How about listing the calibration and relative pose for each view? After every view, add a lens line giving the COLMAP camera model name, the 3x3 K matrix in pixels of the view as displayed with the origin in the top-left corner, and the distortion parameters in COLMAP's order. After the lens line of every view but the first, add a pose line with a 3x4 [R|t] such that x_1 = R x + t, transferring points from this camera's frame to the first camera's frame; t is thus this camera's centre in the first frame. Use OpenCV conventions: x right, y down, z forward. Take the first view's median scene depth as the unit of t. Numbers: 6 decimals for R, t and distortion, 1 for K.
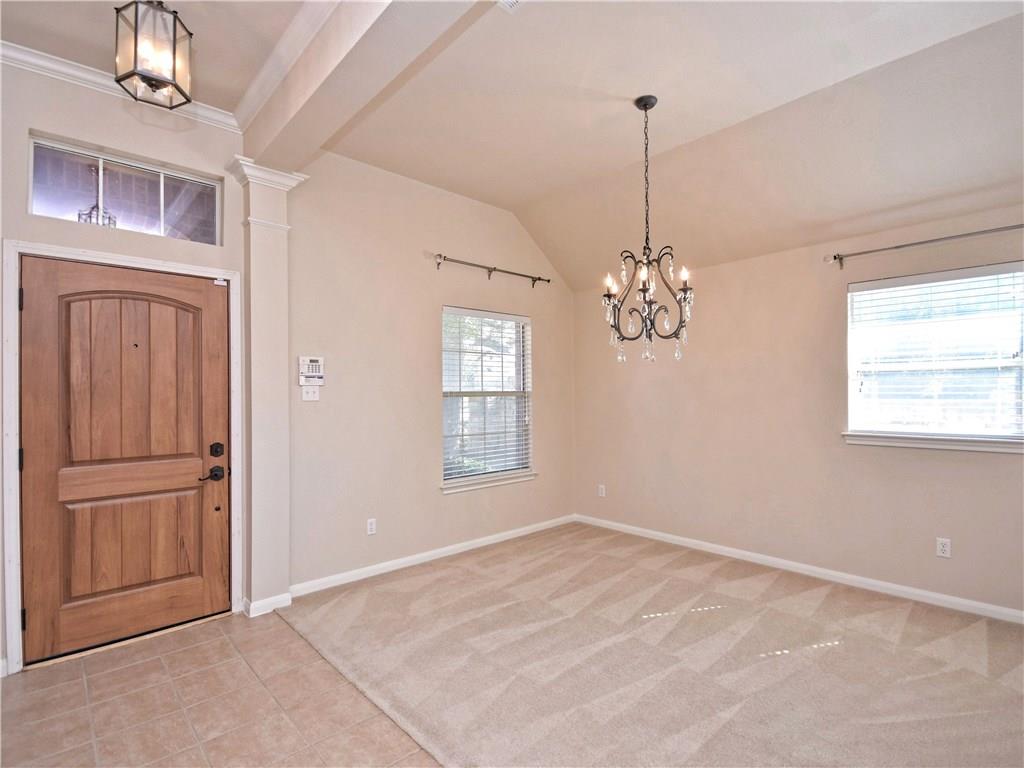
lens RADIAL K [[503.6, 0, 519.9], [0, 503.6, 384.4], [0, 0, 1]] dist [-0.006592, 0.000063]
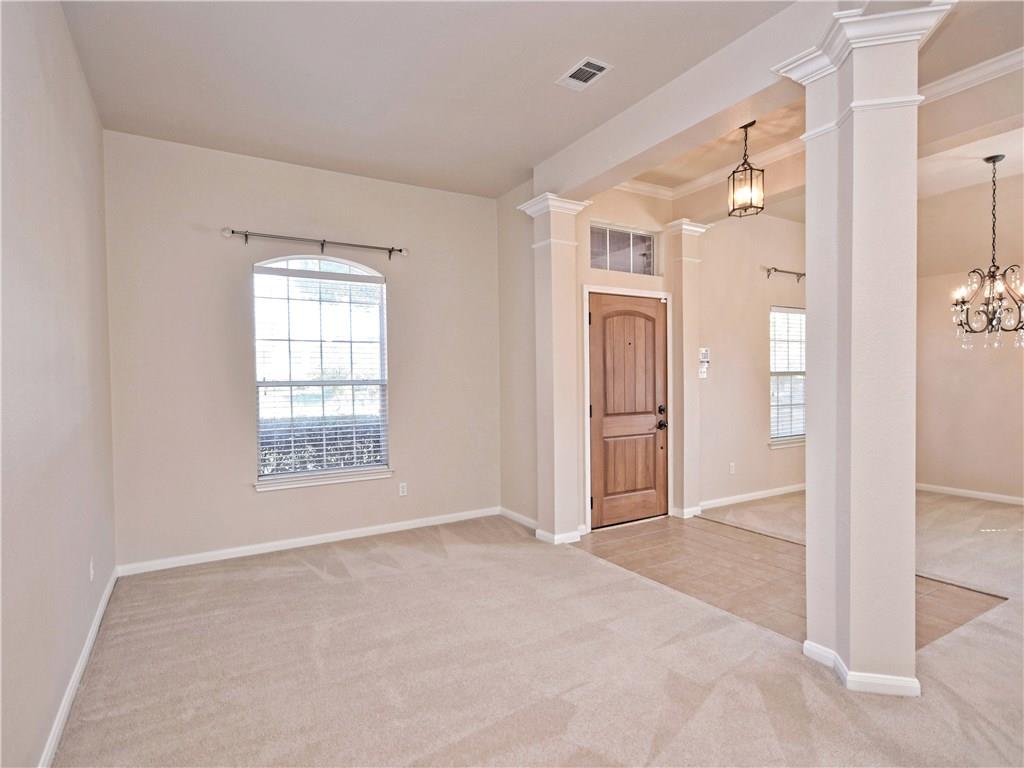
lens RADIAL K [[542.0, 0, 515.3], [0, 542.0, 386.8], [0, 0, 1]] dist [0.000854, 0.002605]
pose [[0.977599, -0.003430, -0.210447, -0.716814], [0.010783, 0.999370, 0.033805, -0.002027], [0.210199, -0.035317, 0.977021, -0.748154]]
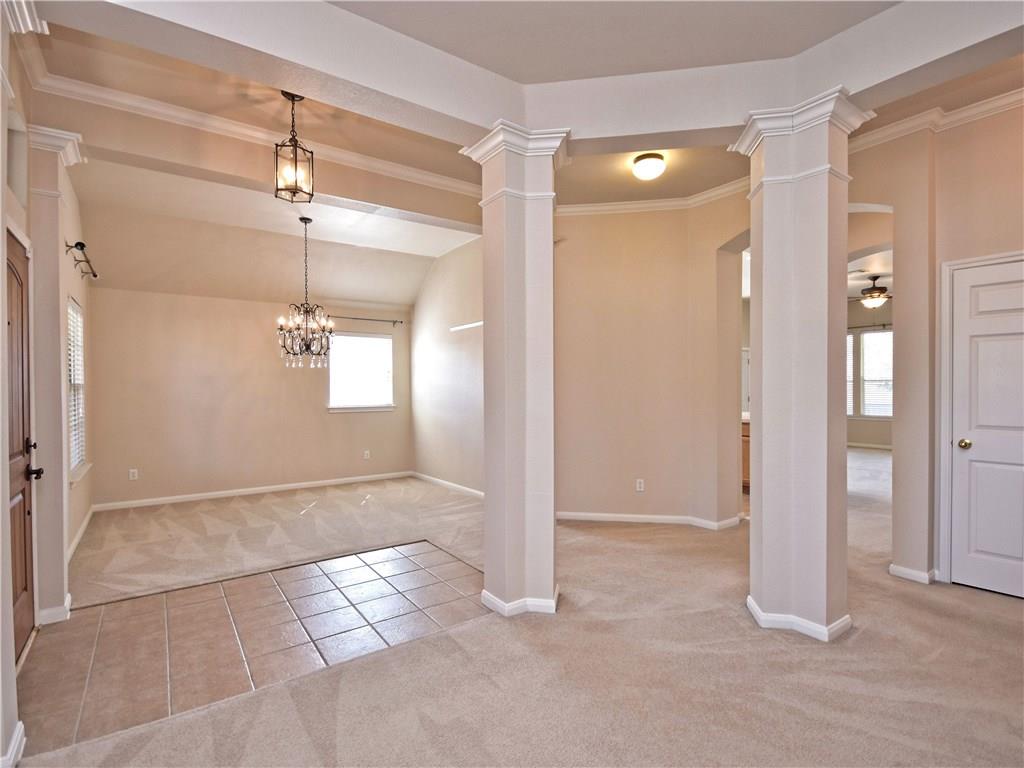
lens RADIAL K [[503.6, 0, 514.2], [0, 503.6, 384.4], [0, 0, 1]] dist [-0.006592, 0.000063]
pose [[0.131557, 0.010522, 0.991253, -1.410205], [-0.013105, 0.999875, -0.008875, 0.022024], [-0.991222, -0.011822, 0.131678, 0.054828]]
